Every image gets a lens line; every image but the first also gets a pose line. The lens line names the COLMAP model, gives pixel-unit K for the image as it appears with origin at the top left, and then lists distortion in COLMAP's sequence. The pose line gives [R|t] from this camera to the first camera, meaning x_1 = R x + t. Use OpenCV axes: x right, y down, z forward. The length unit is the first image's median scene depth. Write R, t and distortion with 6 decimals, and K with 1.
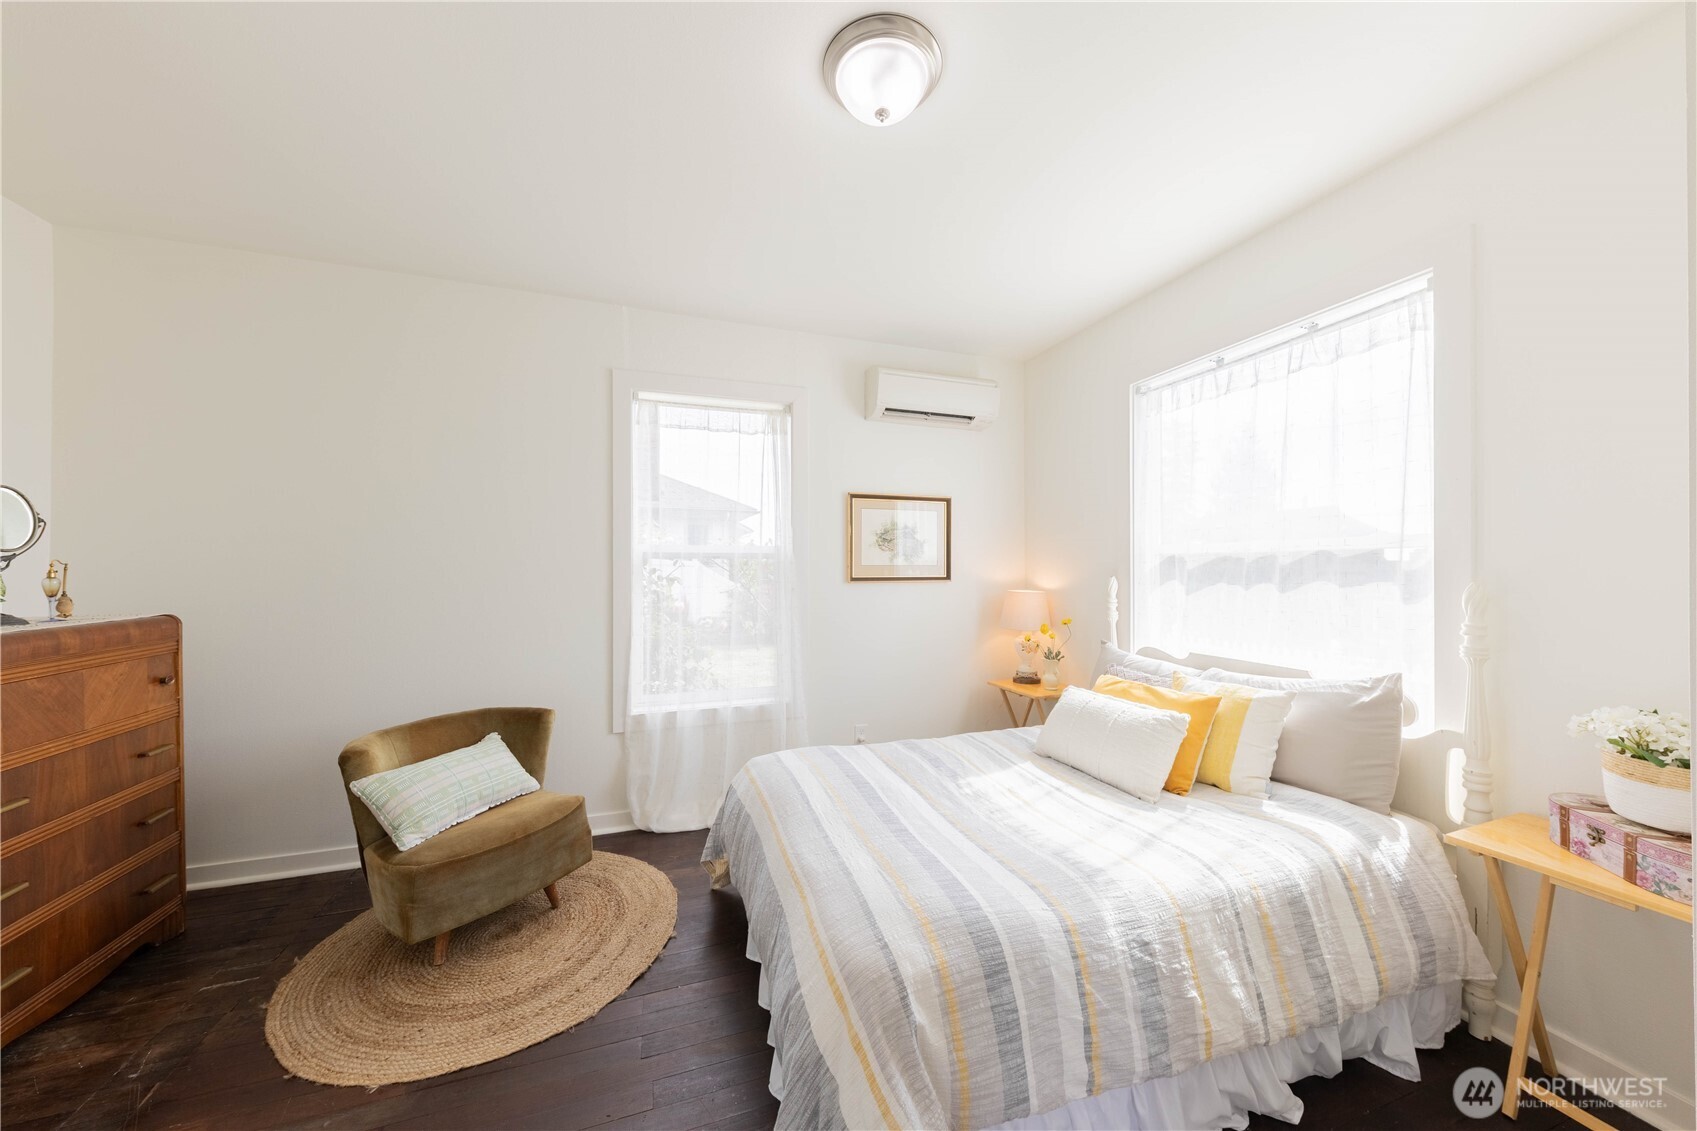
lens RADIAL K [[582.9, 0, 851.8], [0, 582.9, 567.6], [0, 0, 1]] dist [0.000802, 0.000049]
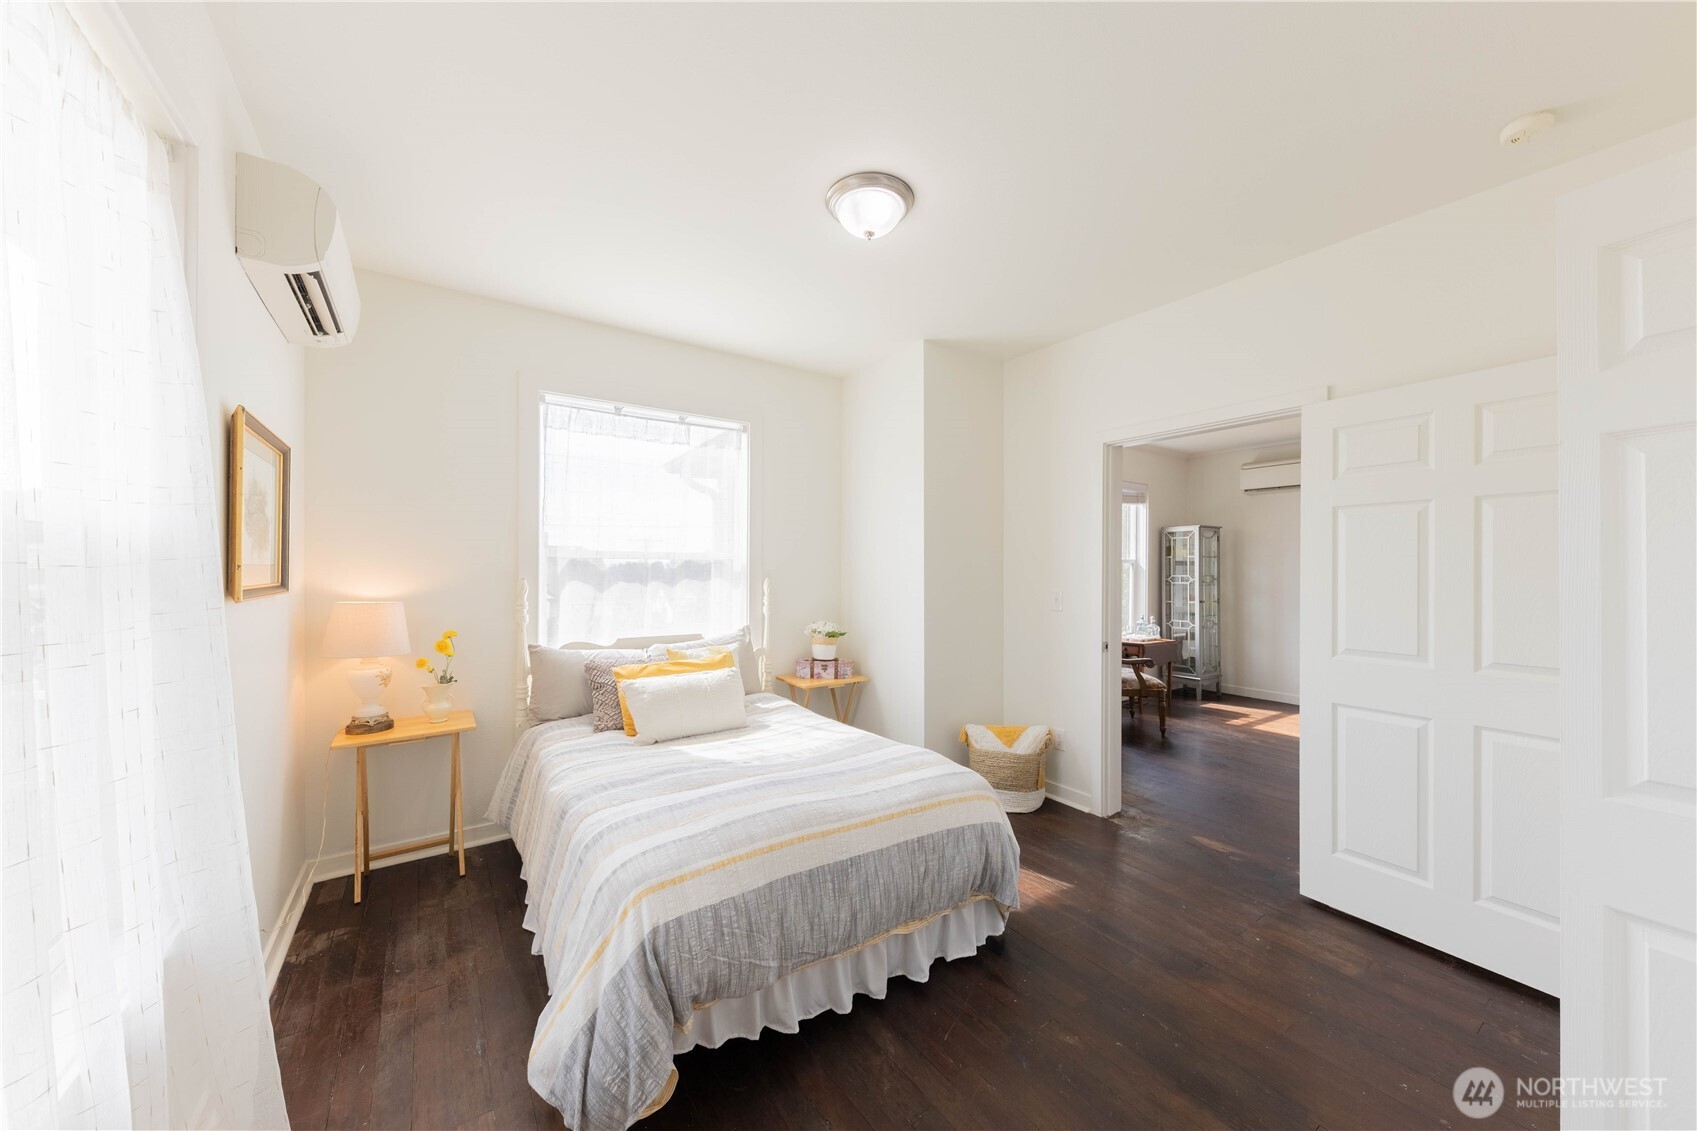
lens RADIAL K [[582.9, 0, 851.8], [0, 582.9, 567.6], [0, 0, 1]] dist [0.000802, 0.000049]
pose [[-0.275239, 0.006828, 0.961352, -0.980165], [-0.005952, 0.999944, -0.008806, 0.001961], [-0.961358, -0.008146, -0.275182, 1.125004]]
